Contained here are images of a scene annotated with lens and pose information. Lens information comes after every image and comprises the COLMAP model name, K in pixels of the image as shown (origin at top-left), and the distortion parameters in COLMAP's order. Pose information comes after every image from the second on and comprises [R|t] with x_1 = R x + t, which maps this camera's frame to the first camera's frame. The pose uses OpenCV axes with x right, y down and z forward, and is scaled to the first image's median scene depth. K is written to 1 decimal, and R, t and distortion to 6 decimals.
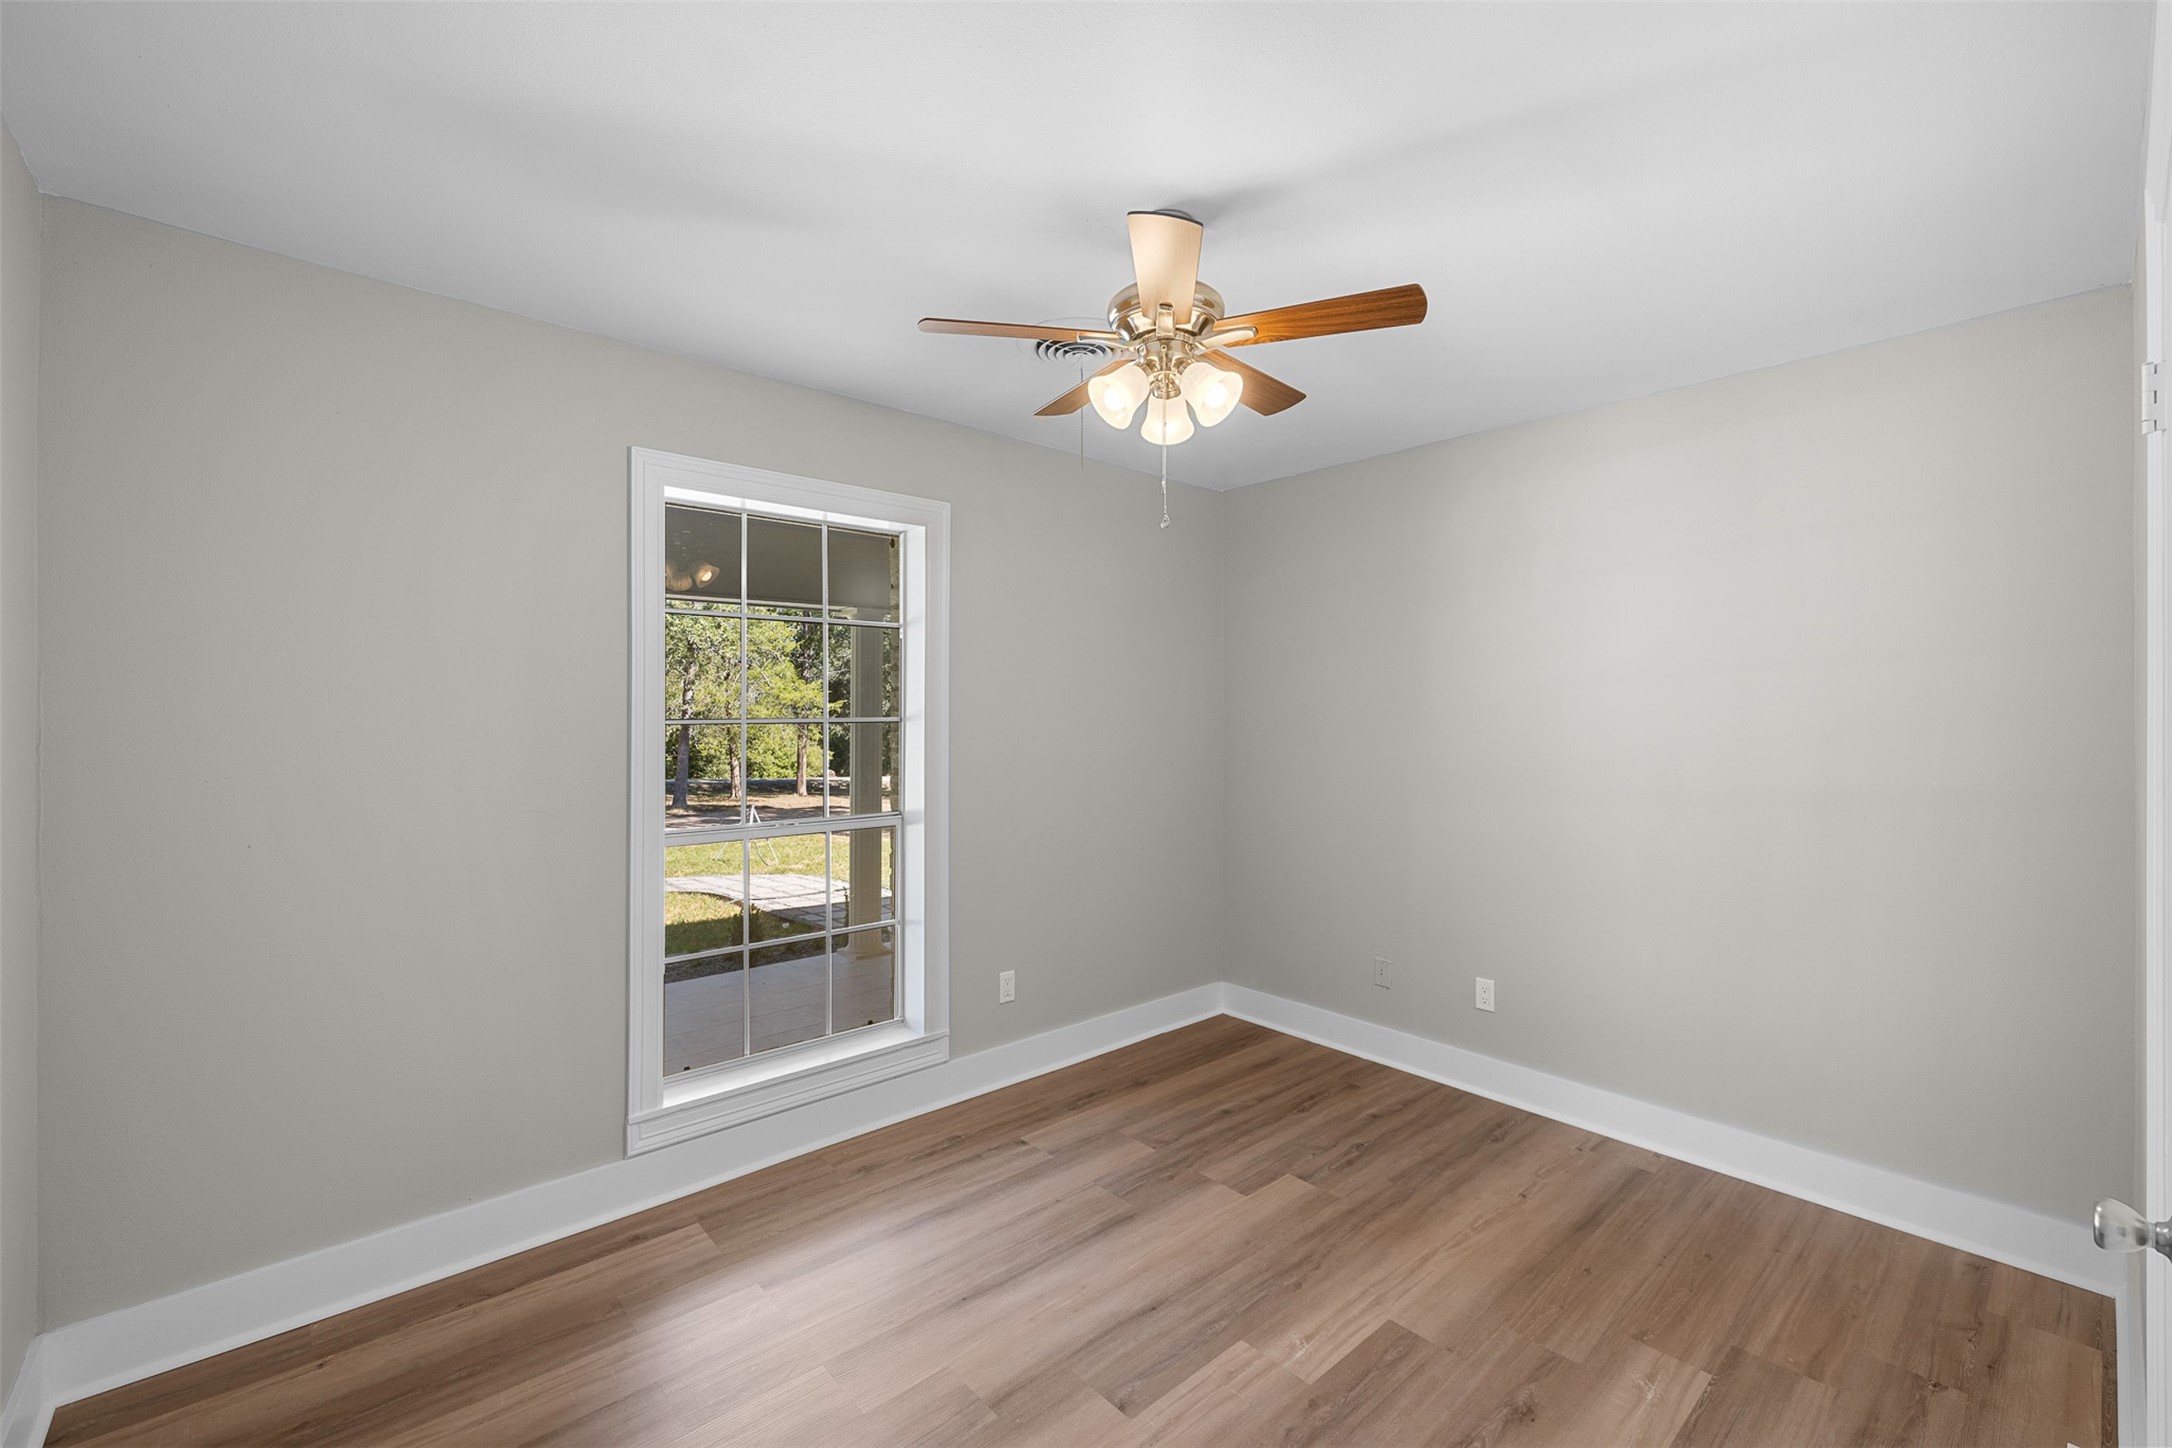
lens RADIAL K [[922.9, 0, 1078.8], [0, 922.9, 723.2], [0, 0, 1]] dist [0.003161, -0.001093]
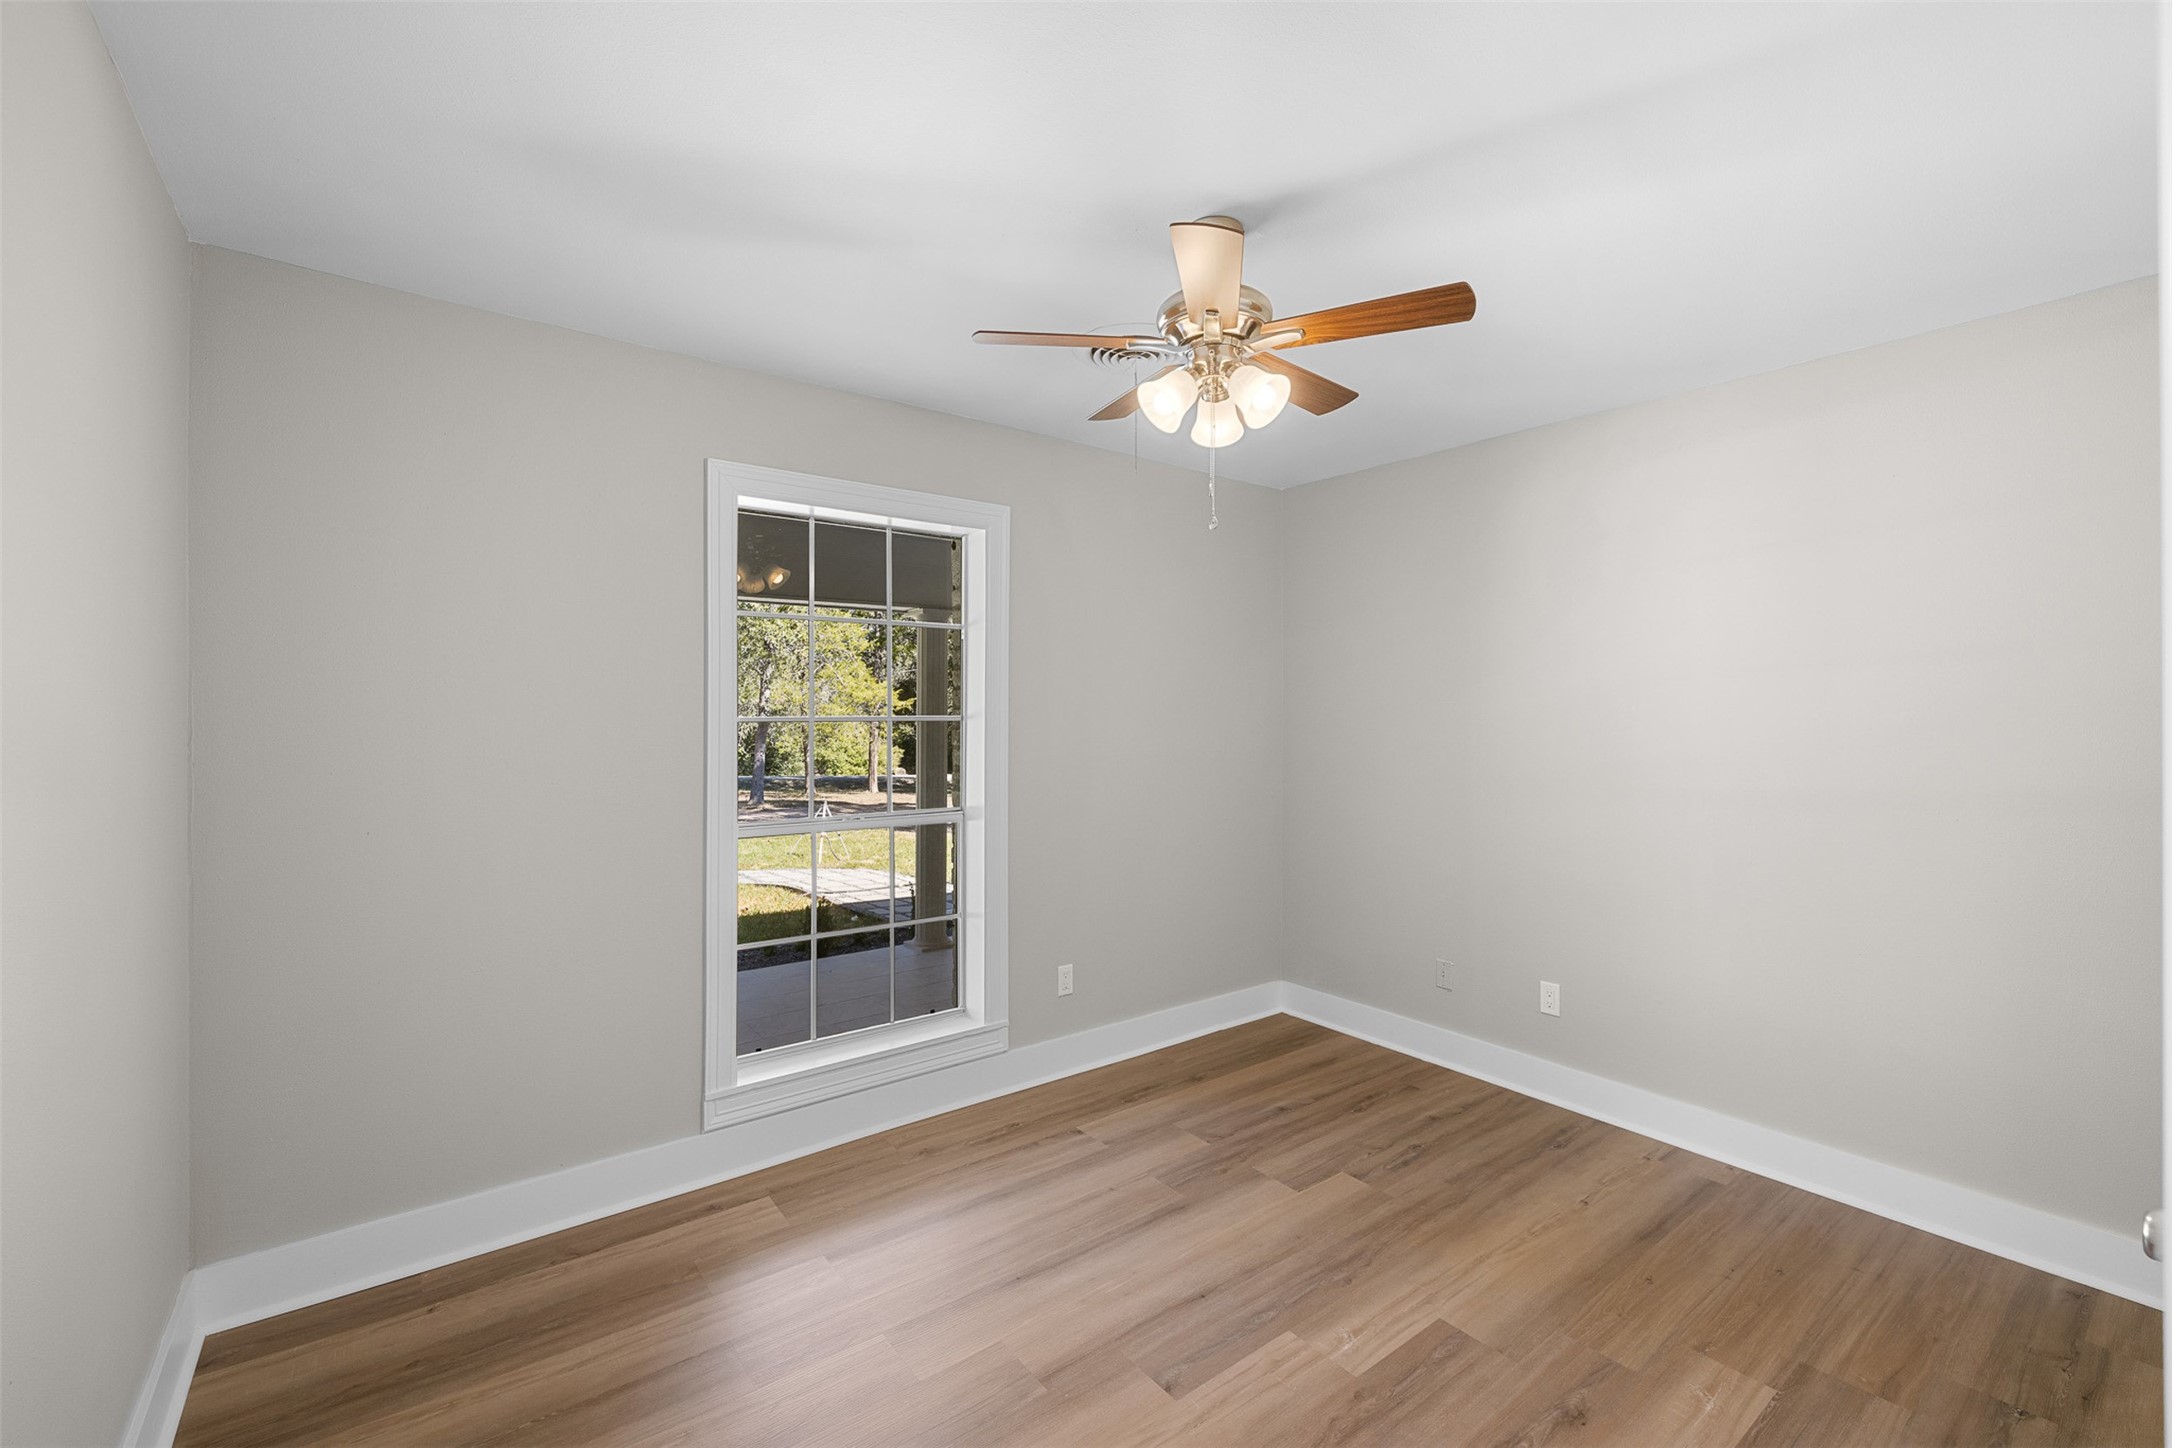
lens RADIAL K [[922.9, 0, 1076.9], [0, 922.9, 726.5], [0, 0, 1]] dist [0.003161, -0.001093]
pose [[0.997160, 0.001485, -0.075302, 0.018103], [-0.001127, 0.999988, 0.004787, 0.000517], [0.075308, -0.004689, 0.997149, -0.022532]]
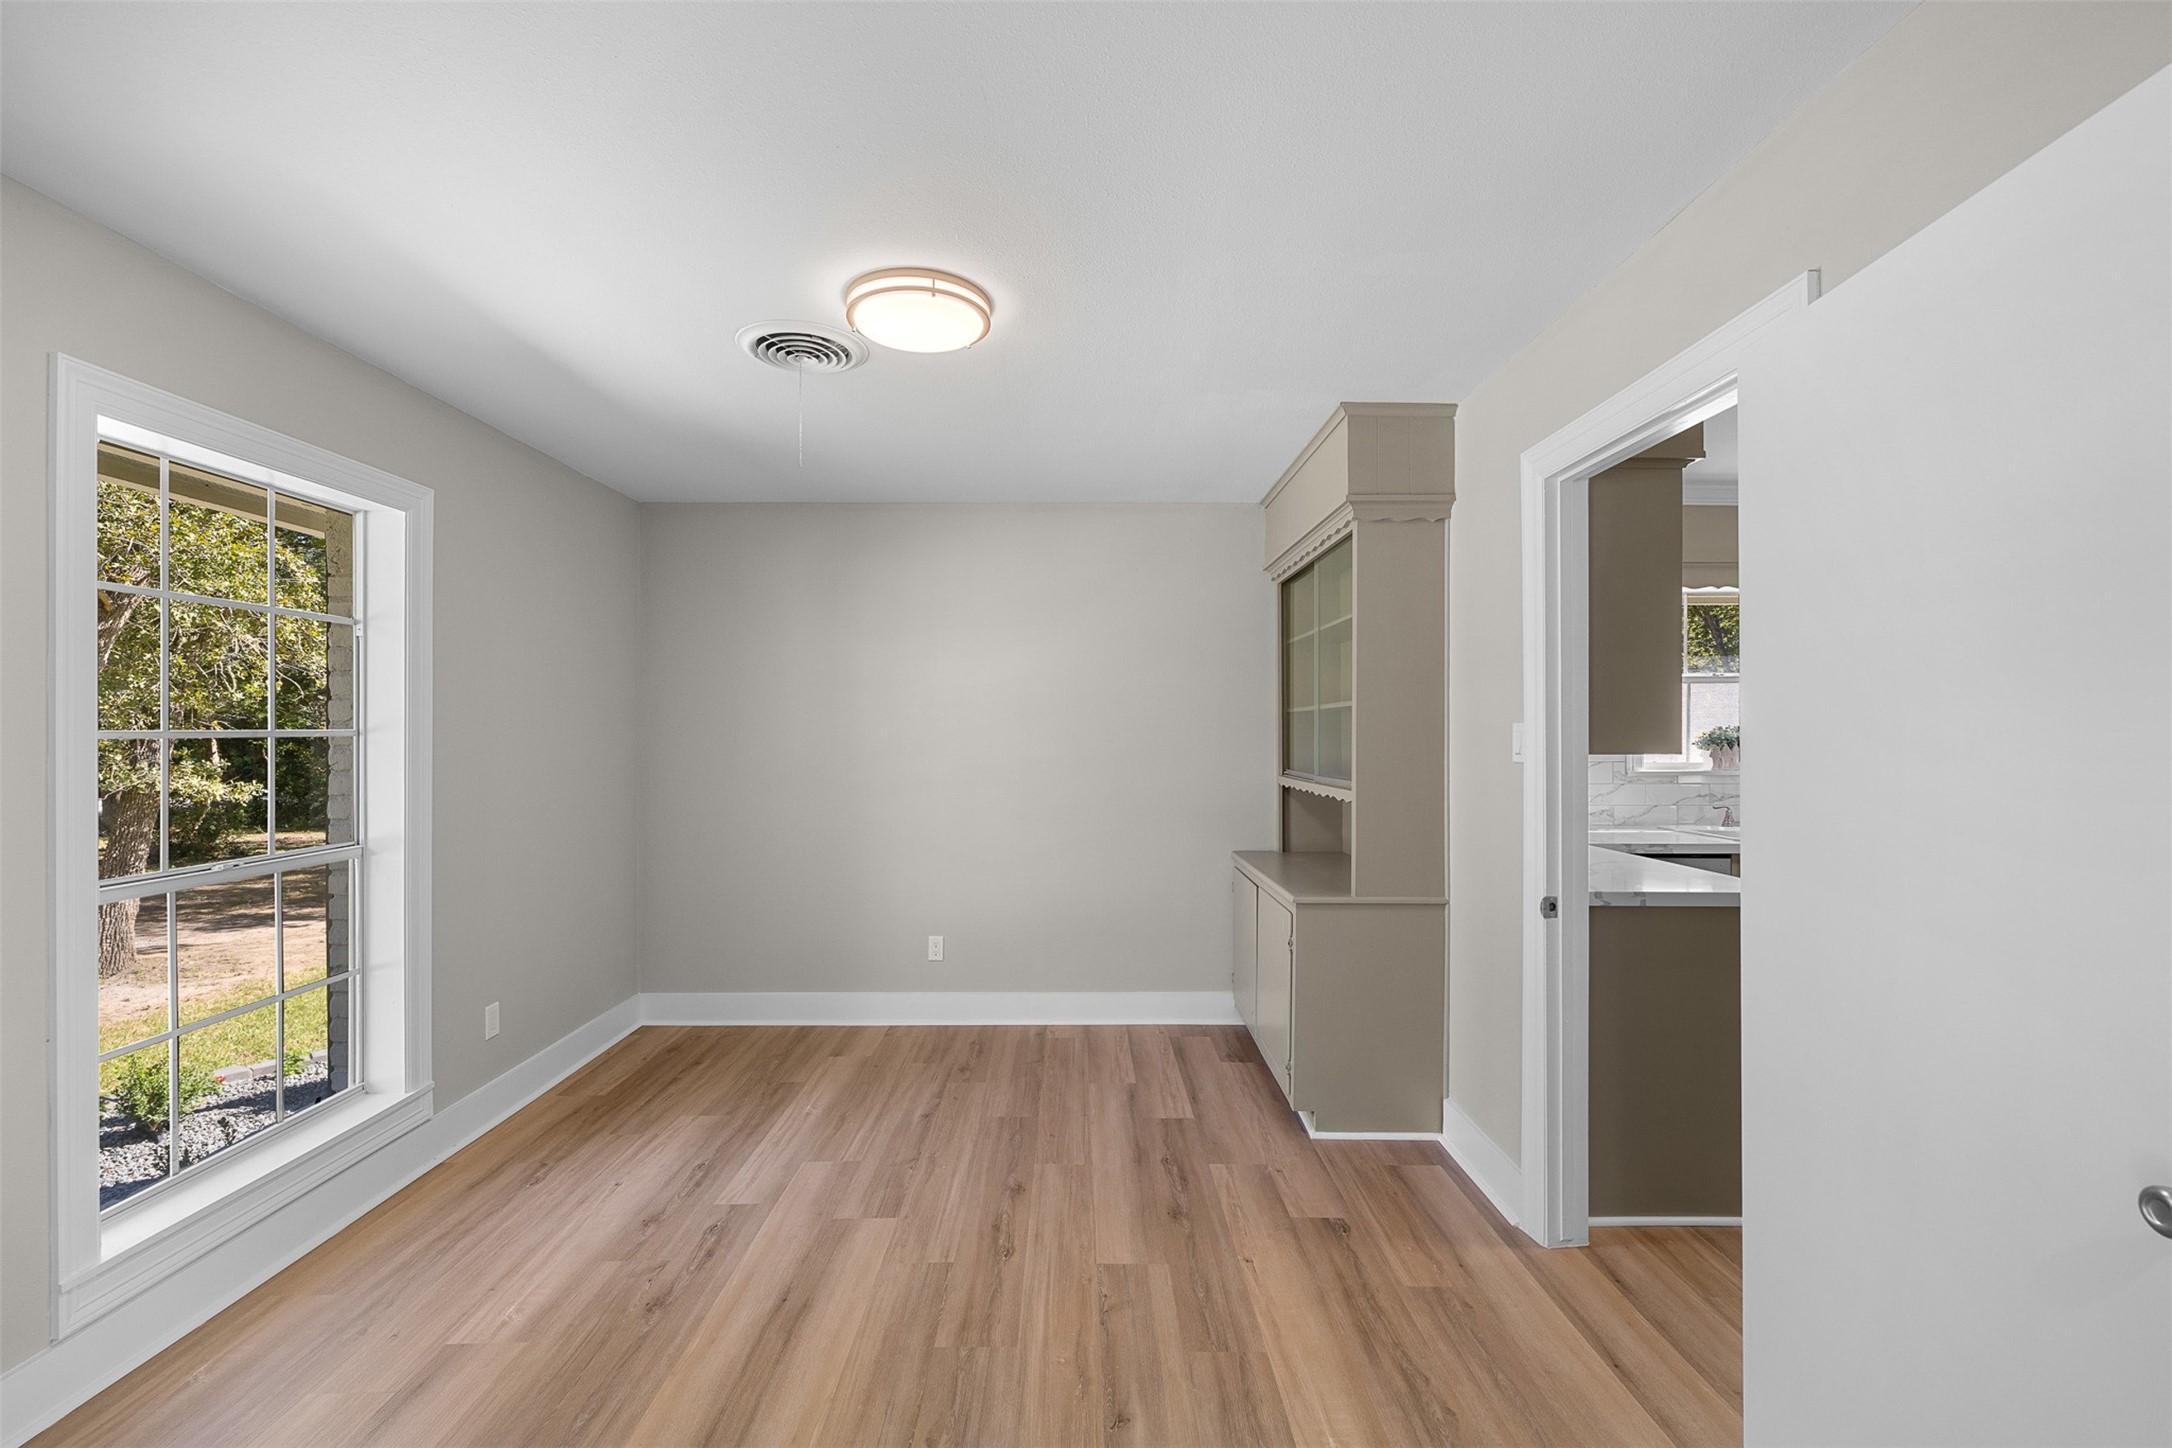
lens RADIAL K [[922.9, 0, 1073.5], [0, 922.9, 729.4], [0, 0, 1]] dist [0.003161, -0.001093]
pose [[0.675168, -0.006463, 0.737636, -0.568518], [0.013771, 0.999898, -0.003843, 0.009310], [-0.737536, 0.012753, 0.675188, -0.084493]]
